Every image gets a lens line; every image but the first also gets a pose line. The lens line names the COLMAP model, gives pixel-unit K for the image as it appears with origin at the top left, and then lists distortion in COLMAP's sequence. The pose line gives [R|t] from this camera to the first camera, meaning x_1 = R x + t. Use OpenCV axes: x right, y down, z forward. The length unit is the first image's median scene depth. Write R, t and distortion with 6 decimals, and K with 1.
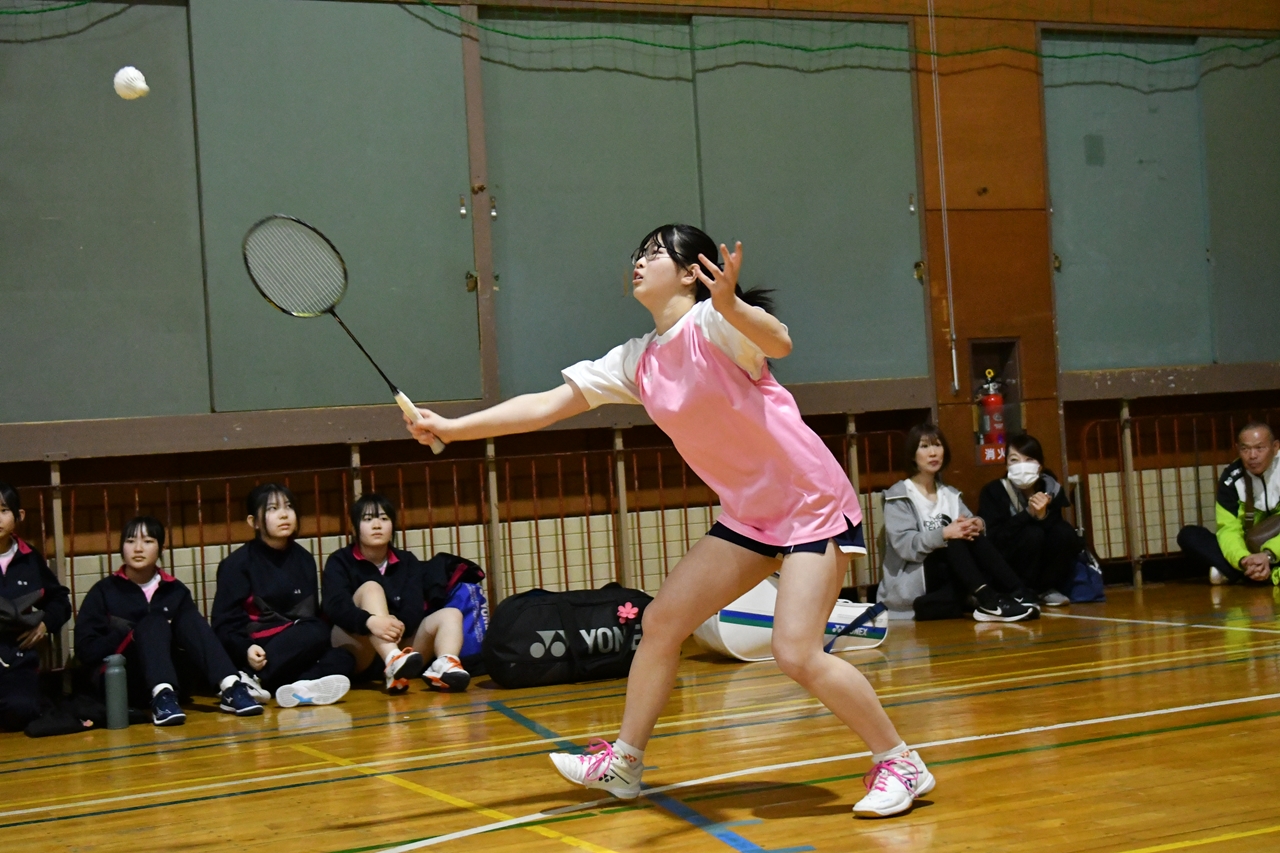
lens RADIAL K [[2165.8, 0, 620.0], [0, 2165.8, 413.1], [0, 0, 1]] dist [0.063680, 0.000000]
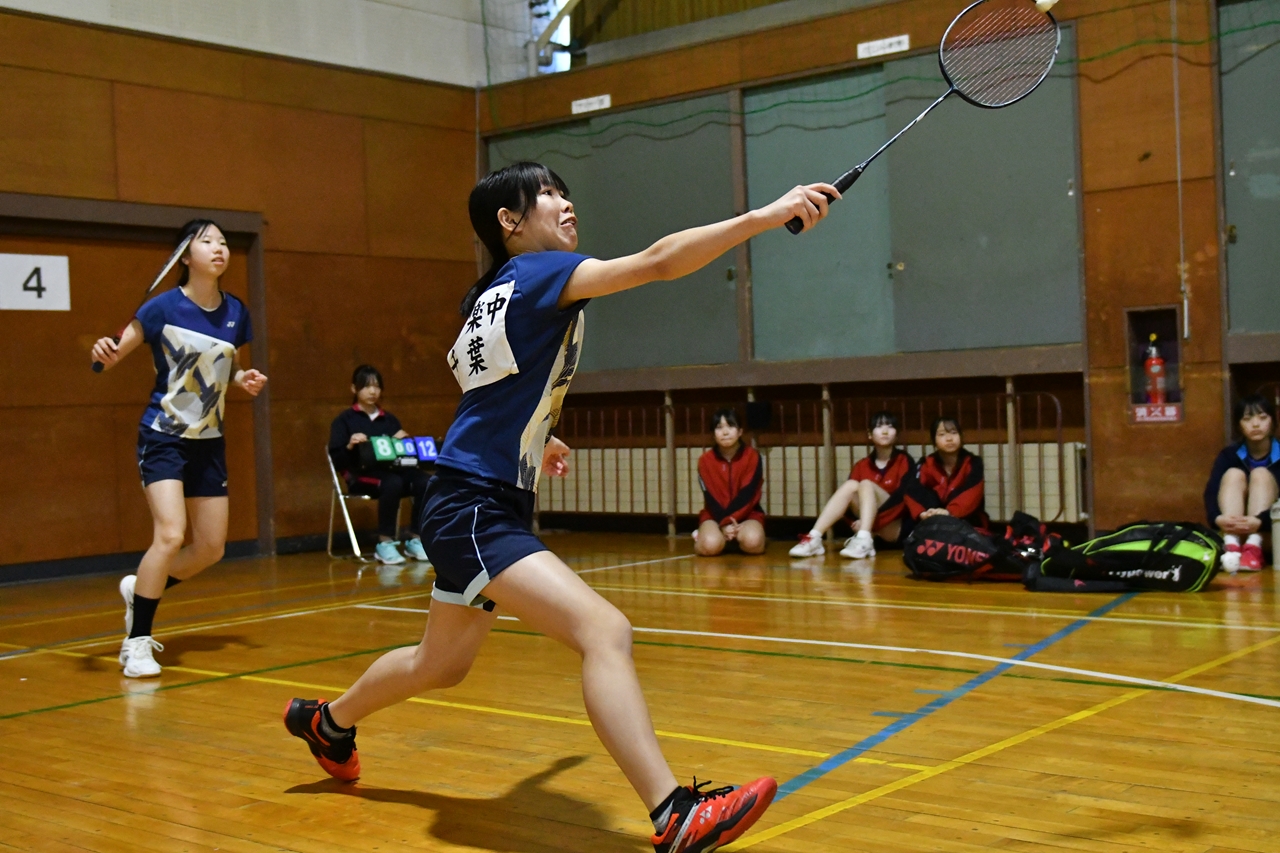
lens RADIAL K [[1674.6, 0, 644.4], [0, 1674.6, 433.4], [0, 0, 1]] dist [0.102295, 0.000000]
pose [[0.361609, 0.067390, -0.929891, 1.078043], [0.026429, 0.996243, 0.082476, -0.059918], [0.931955, -0.054400, 0.358469, 0.589415]]
